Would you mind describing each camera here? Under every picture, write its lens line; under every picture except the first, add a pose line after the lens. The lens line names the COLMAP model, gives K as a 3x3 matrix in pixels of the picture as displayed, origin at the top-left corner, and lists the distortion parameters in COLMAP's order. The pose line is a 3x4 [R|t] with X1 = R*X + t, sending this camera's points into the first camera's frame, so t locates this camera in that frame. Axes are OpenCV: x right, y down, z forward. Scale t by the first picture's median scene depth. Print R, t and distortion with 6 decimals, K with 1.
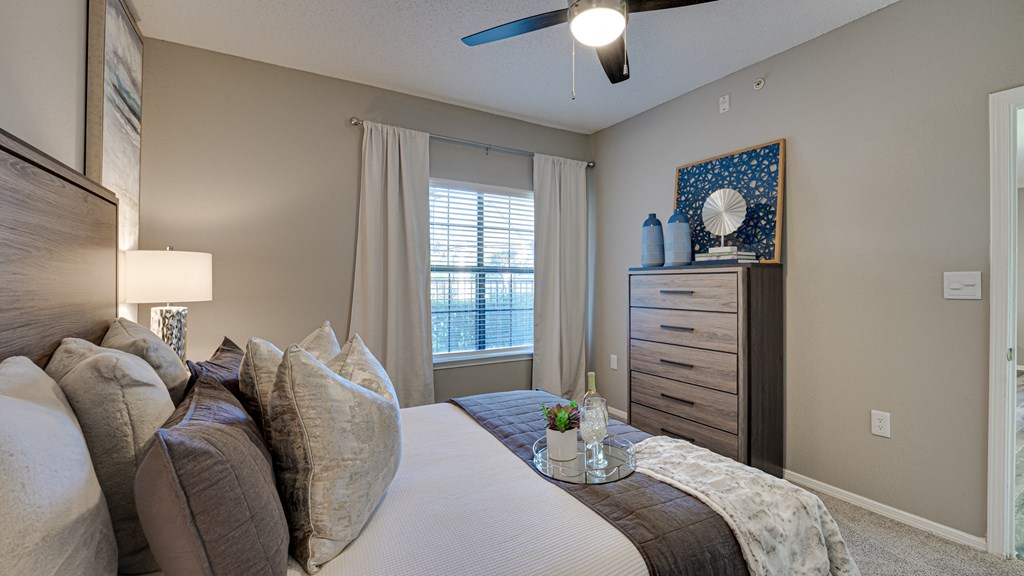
lens RADIAL K [[429.5, 0, 509.0], [0, 429.5, 287.0], [0, 0, 1]] dist [-0.029528, 0.000565]
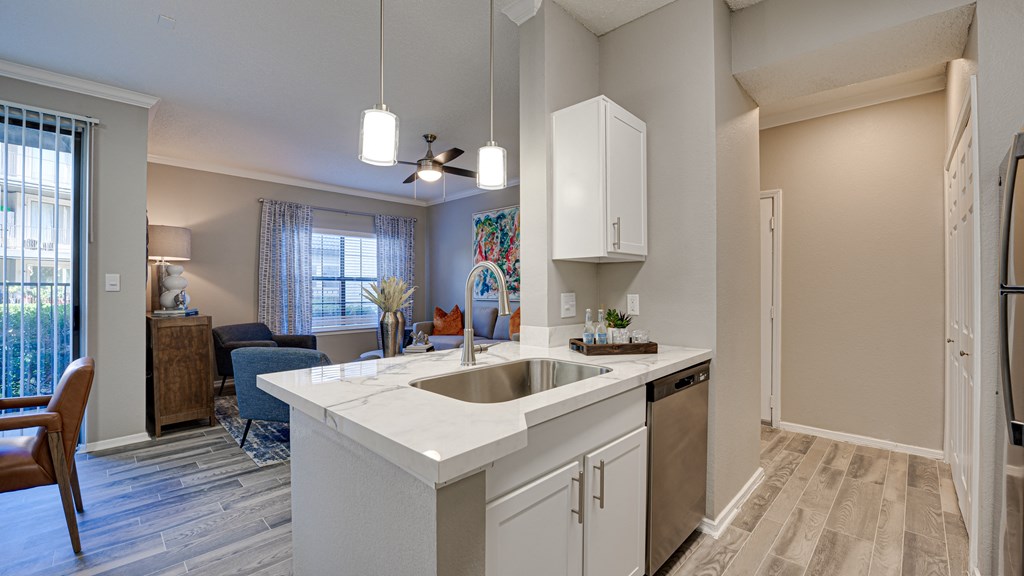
lens RADIAL K [[429.5, 0, 514.4], [0, 429.5, 290.5], [0, 0, 1]] dist [-0.029528, 0.000565]
pose [[0.958184, -0.004046, 0.286125, 0.104014], [0.005767, 0.999970, -0.005170, 0.017278], [-0.286095, 0.006604, 0.958178, -0.841283]]
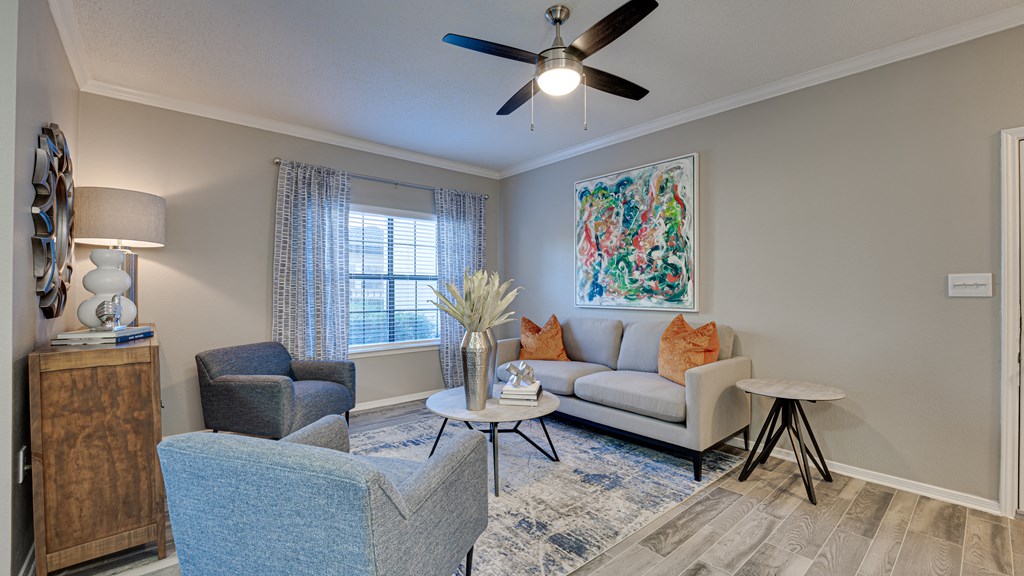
lens RADIAL K [[429.5, 0, 507.5], [0, 429.5, 291.4], [0, 0, 1]] dist [-0.029528, 0.000565]
pose [[0.980620, -0.003266, 0.195893, 0.022303], [0.004619, 0.999969, -0.006452, 0.008687], [-0.195866, 0.007231, 0.980604, -0.276206]]
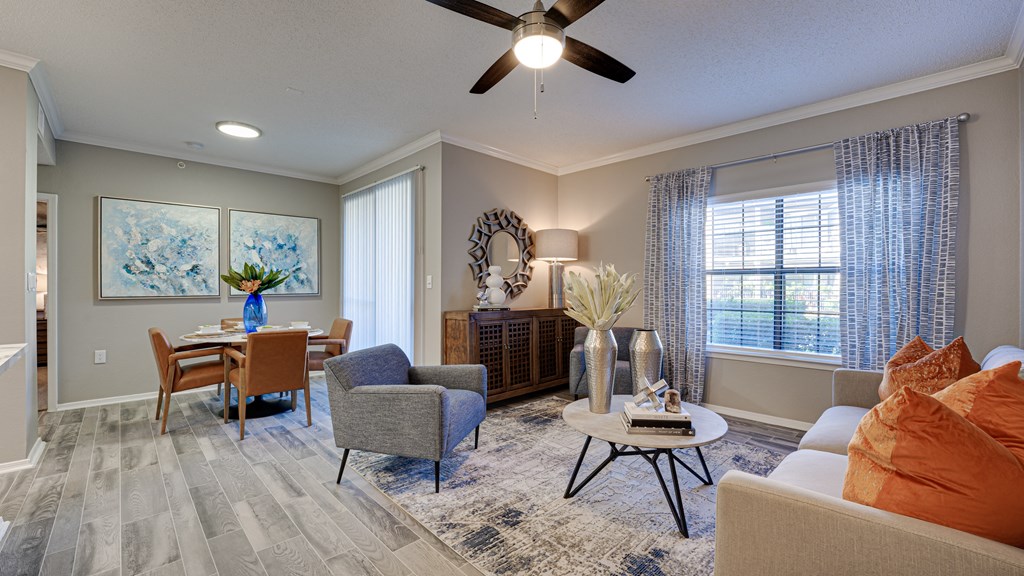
lens RADIAL K [[429.5, 0, 513.7], [0, 429.5, 280.6], [0, 0, 1]] dist [-0.029528, 0.000565]
pose [[0.240413, -0.011497, -0.970602, 0.756943], [-0.006654, 0.999887, -0.013492, -0.000664], [0.970648, 0.009702, 0.240310, 0.146492]]
